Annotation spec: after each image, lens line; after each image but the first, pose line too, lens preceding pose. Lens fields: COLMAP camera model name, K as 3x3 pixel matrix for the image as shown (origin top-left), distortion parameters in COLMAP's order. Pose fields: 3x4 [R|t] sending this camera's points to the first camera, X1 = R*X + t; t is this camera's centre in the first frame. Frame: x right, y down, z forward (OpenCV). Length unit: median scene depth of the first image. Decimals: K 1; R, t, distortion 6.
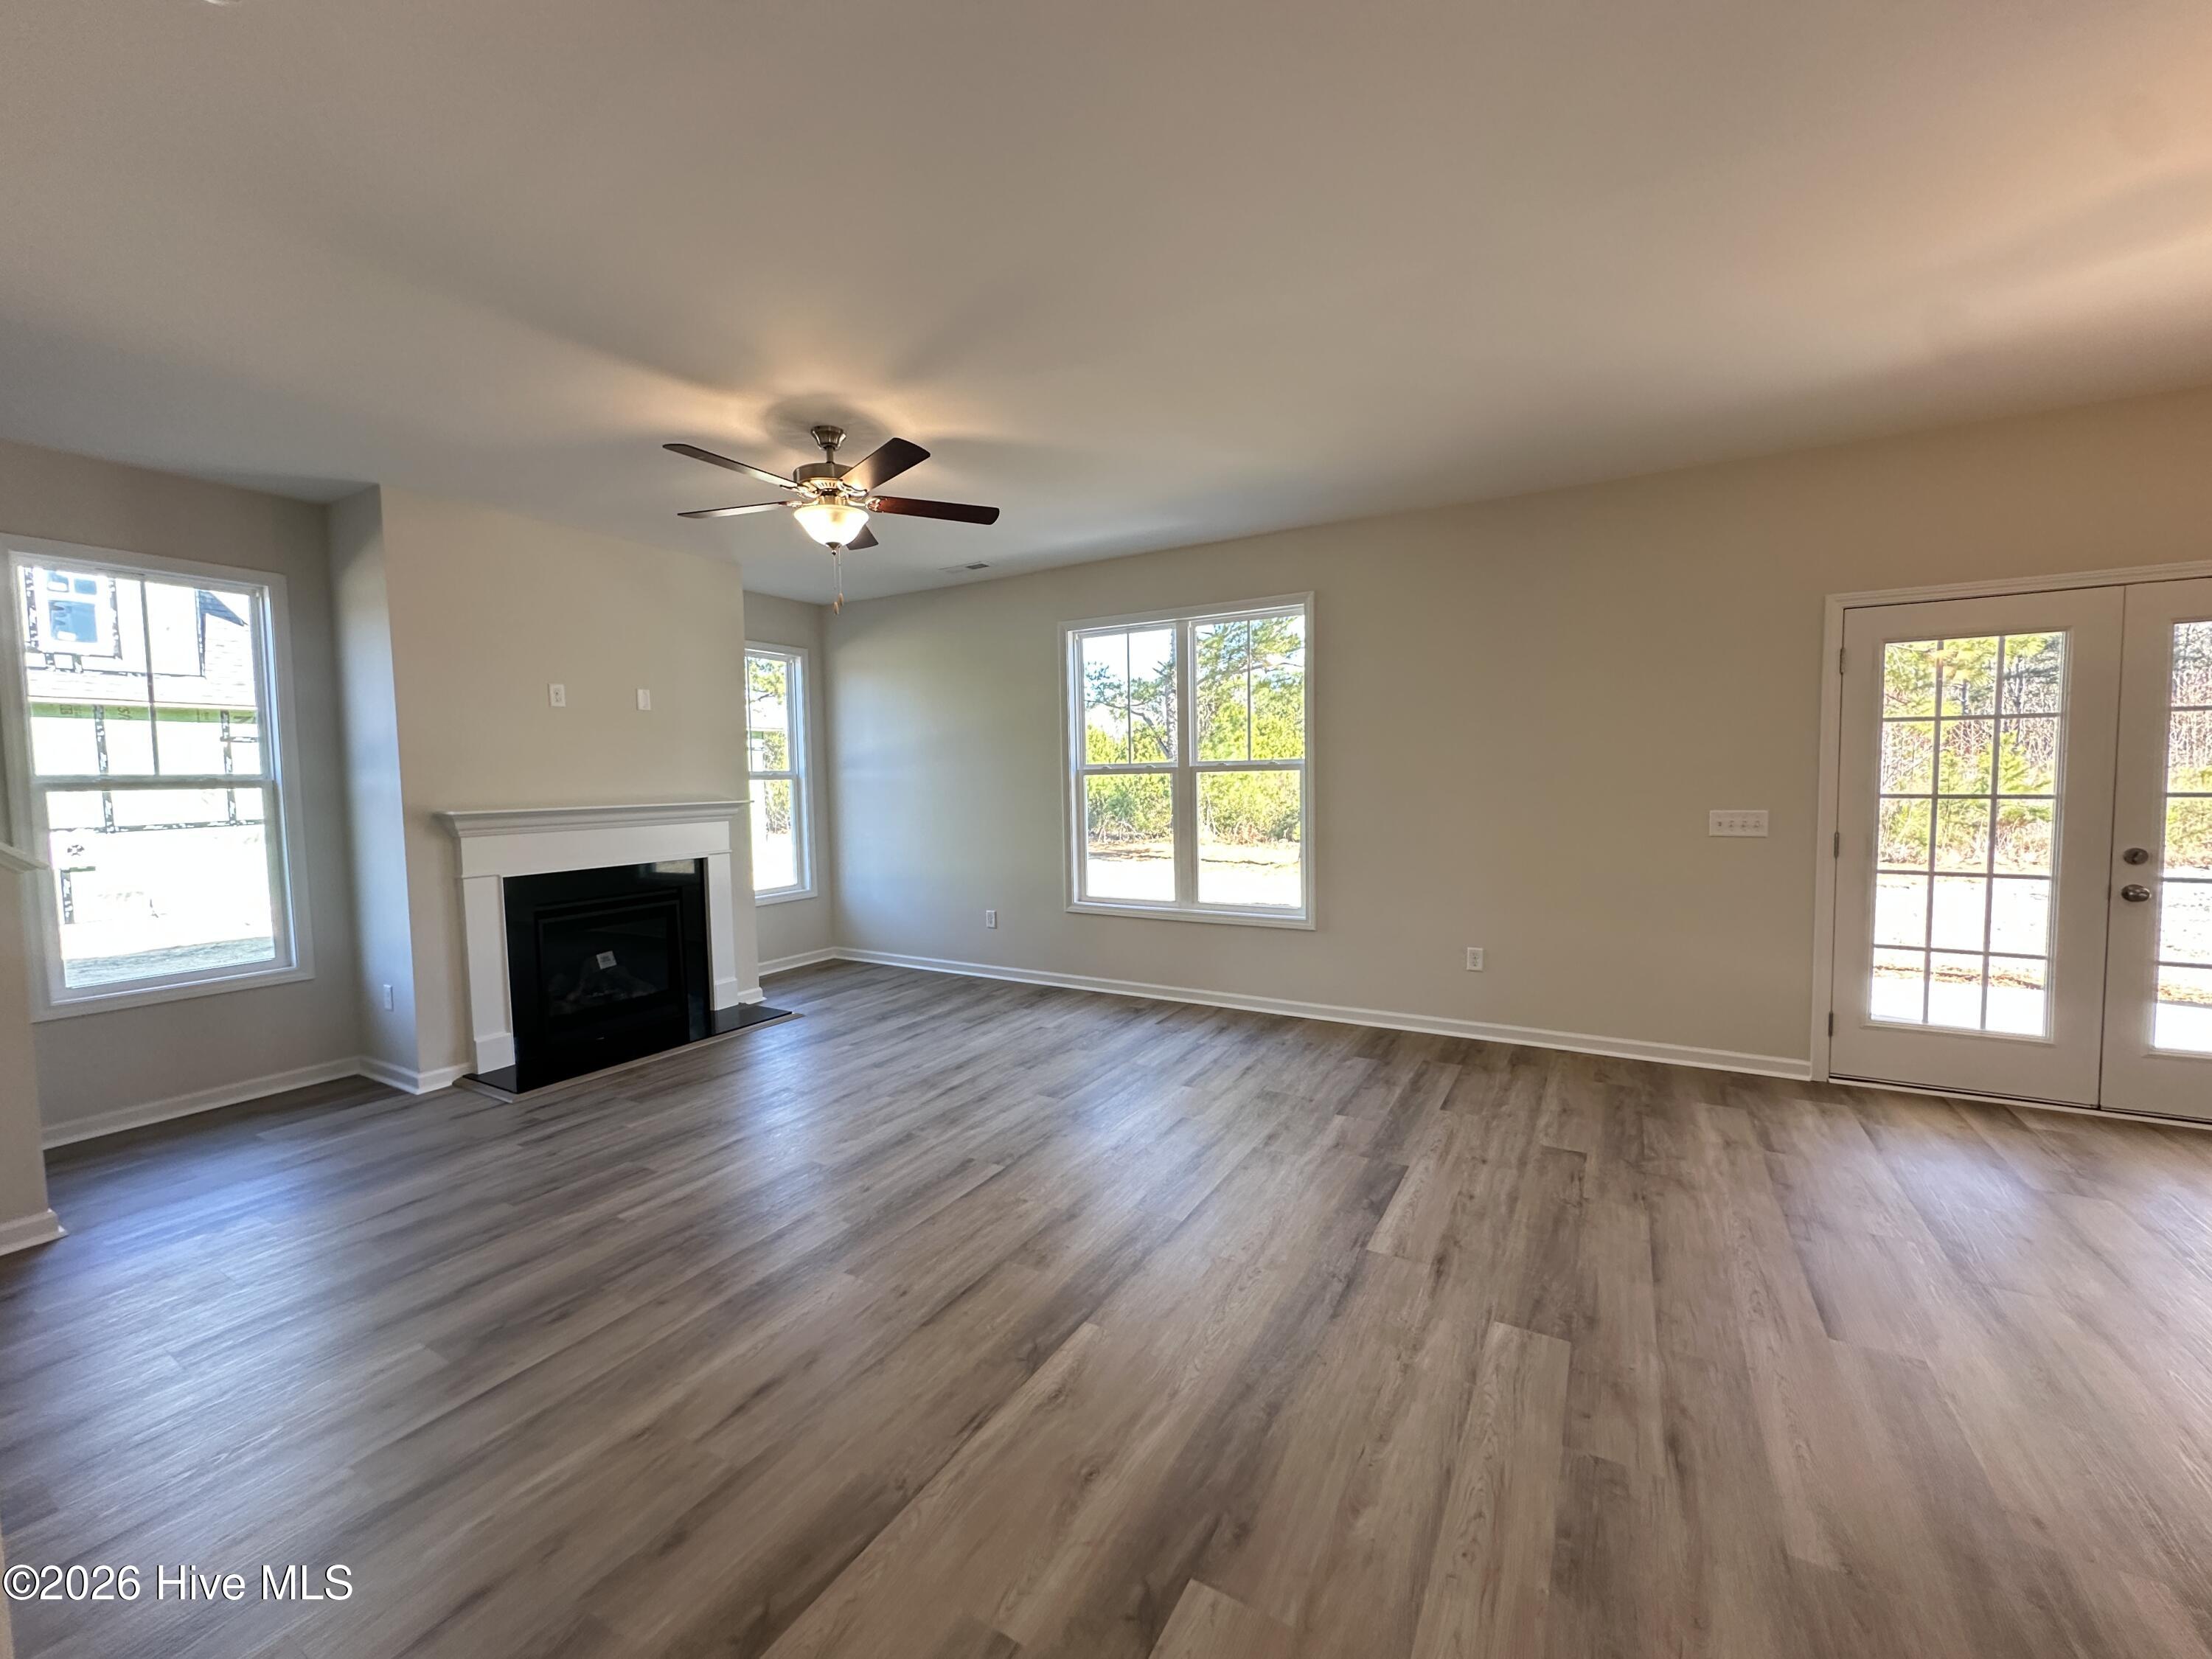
lens RADIAL K [[891.4, 0, 1111.7], [0, 891.4, 831.1], [0, 0, 1]] dist [-0.001478, 0.000037]
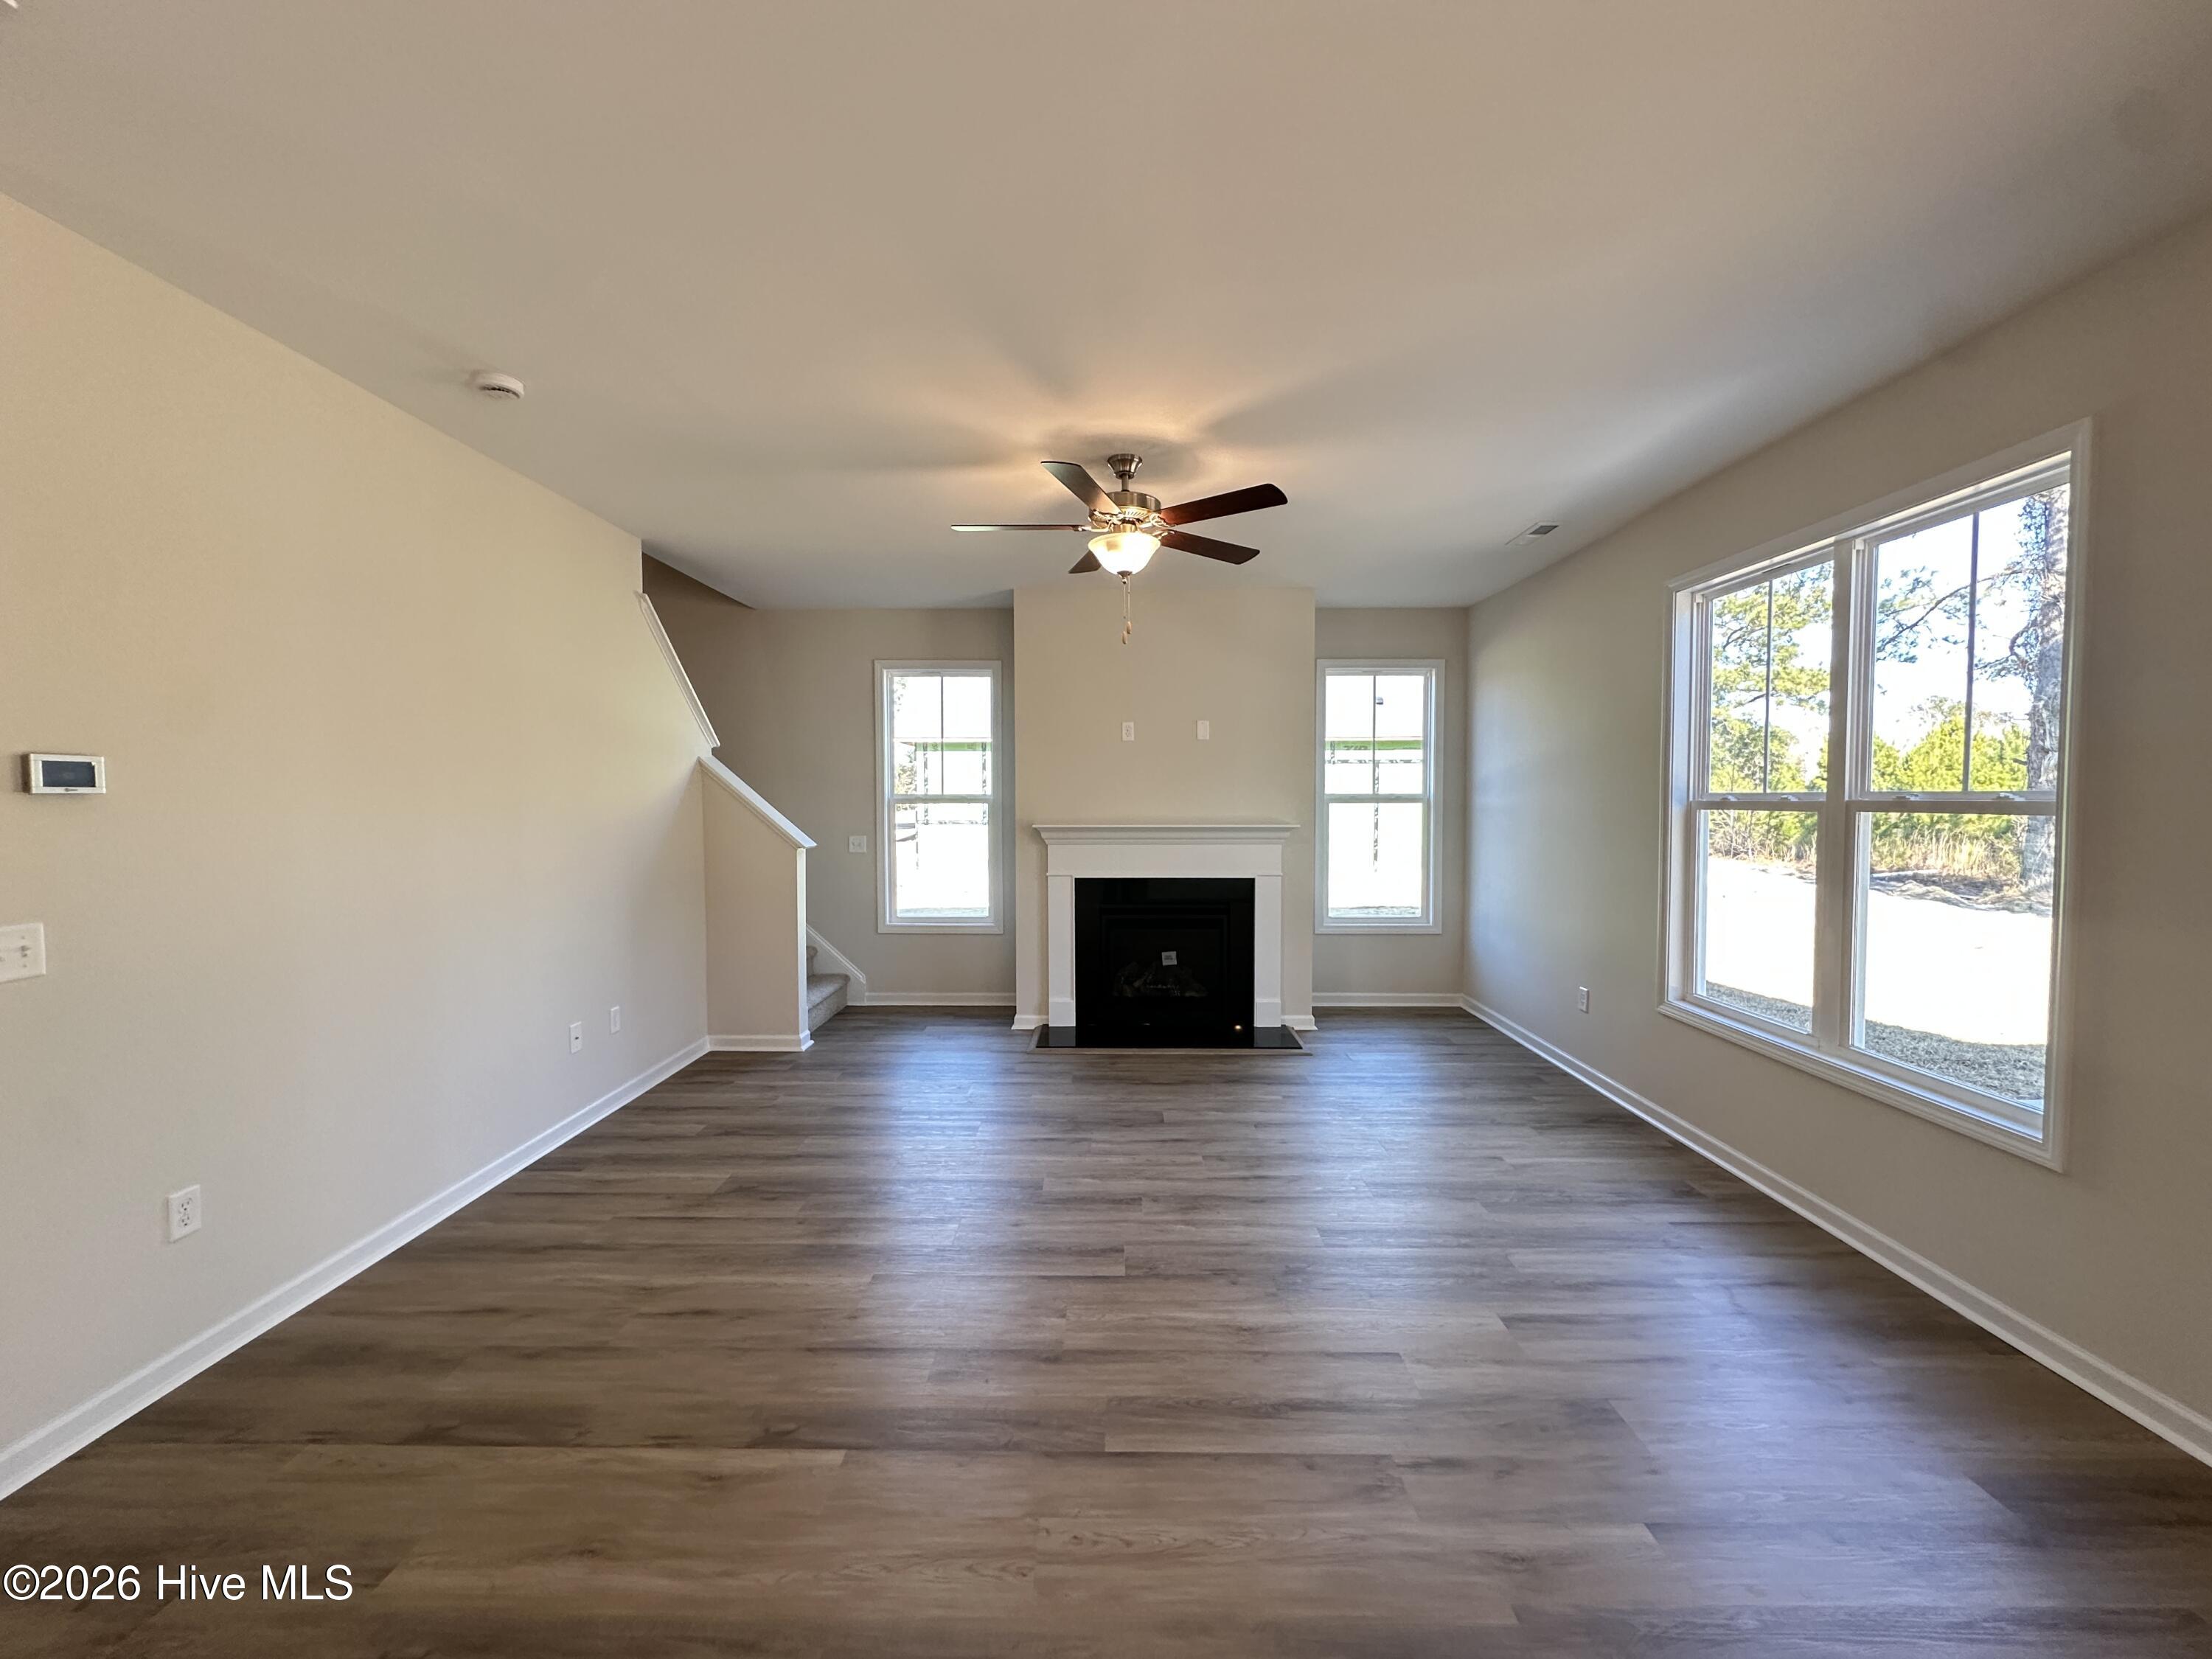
lens RADIAL K [[891.4, 0, 1111.7], [0, 891.4, 831.1], [0, 0, 1]] dist [-0.001478, 0.000037]
pose [[0.485038, 0.052832, -0.872896, 0.462053], [-0.062340, 0.997723, 0.025747, -0.052126], [0.872268, 0.041928, 0.487227, 0.433628]]
